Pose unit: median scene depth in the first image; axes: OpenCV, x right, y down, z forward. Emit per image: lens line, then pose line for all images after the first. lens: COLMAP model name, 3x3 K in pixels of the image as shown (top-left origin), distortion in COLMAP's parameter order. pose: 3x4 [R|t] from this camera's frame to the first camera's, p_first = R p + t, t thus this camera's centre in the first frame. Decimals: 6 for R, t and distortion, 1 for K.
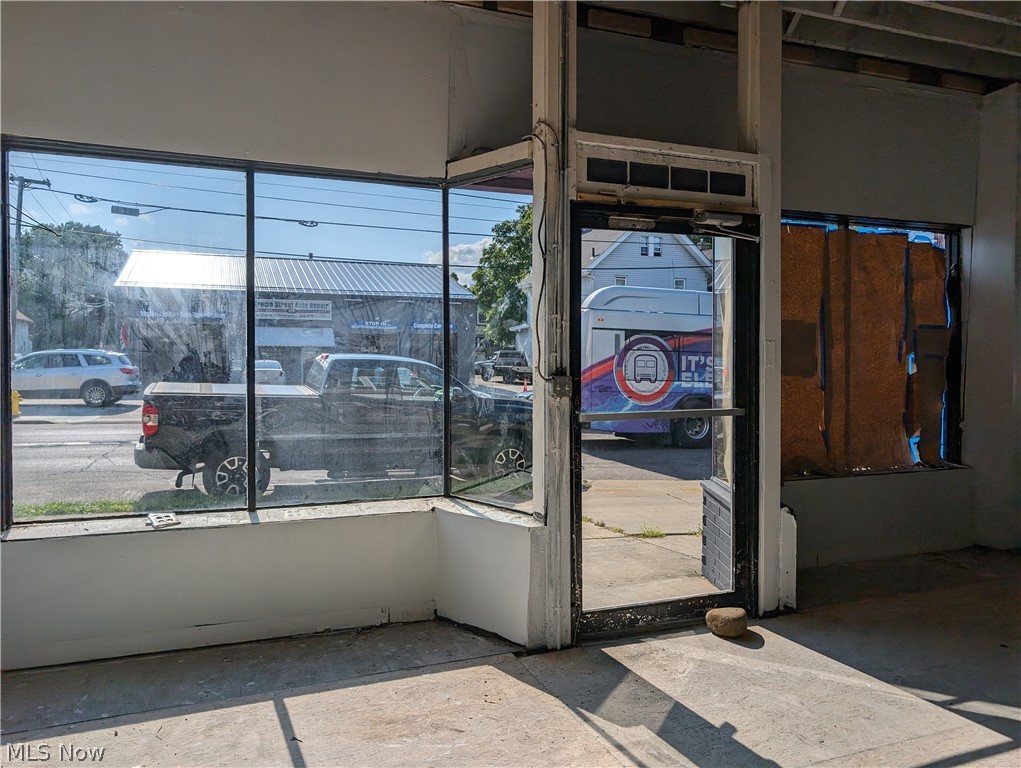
lens RADIAL K [[715.9, 0, 495.3], [0, 715.9, 372.7], [0, 0, 1]] dist [0.018422, -0.014555]
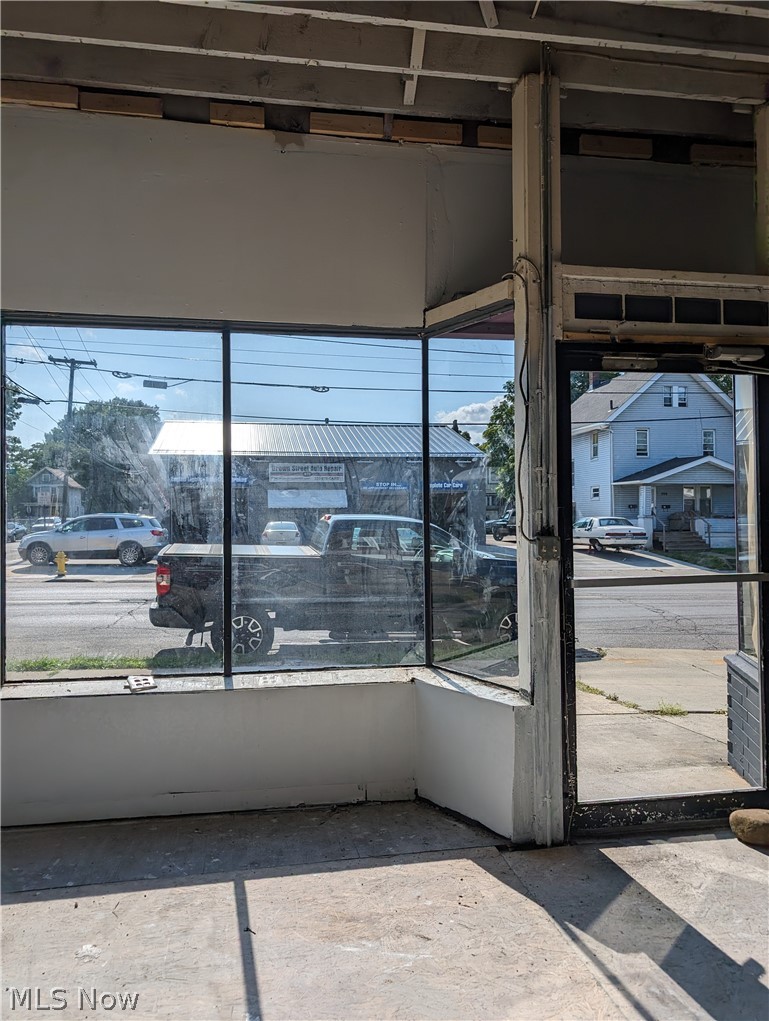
lens RADIAL K [[698.6, 0, 387.6], [0, 698.6, 511.3], [0, 0, 1]] dist [0.017335, -0.013036]
pose [[0.982182, -0.012642, -0.187507, 0.055474], [0.007087, 0.999517, -0.030269, -0.001261], [0.187799, 0.028401, 0.981797, 0.096225]]
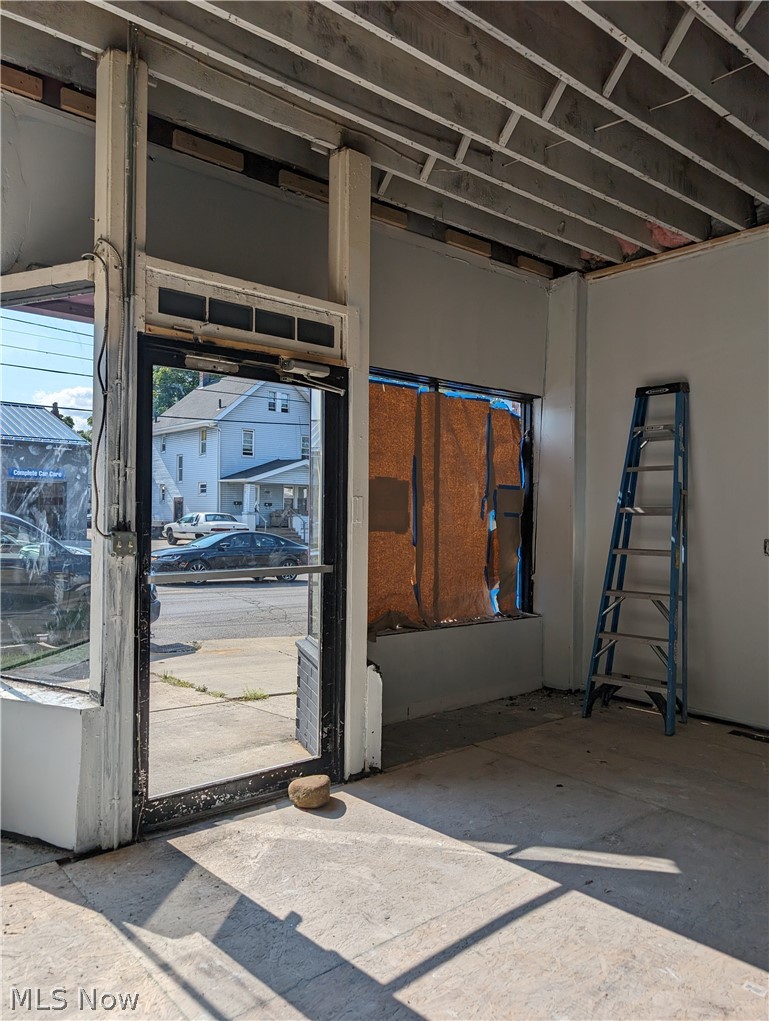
lens RADIAL K [[698.6, 0, 370.1], [0, 698.6, 514.1], [0, 0, 1]] dist [0.017335, -0.013036]
pose [[0.948631, 0.012156, 0.316152, 0.098984], [-0.006583, 0.999804, -0.018690, -0.002495], [-0.316318, 0.015649, 0.948524, 0.089739]]
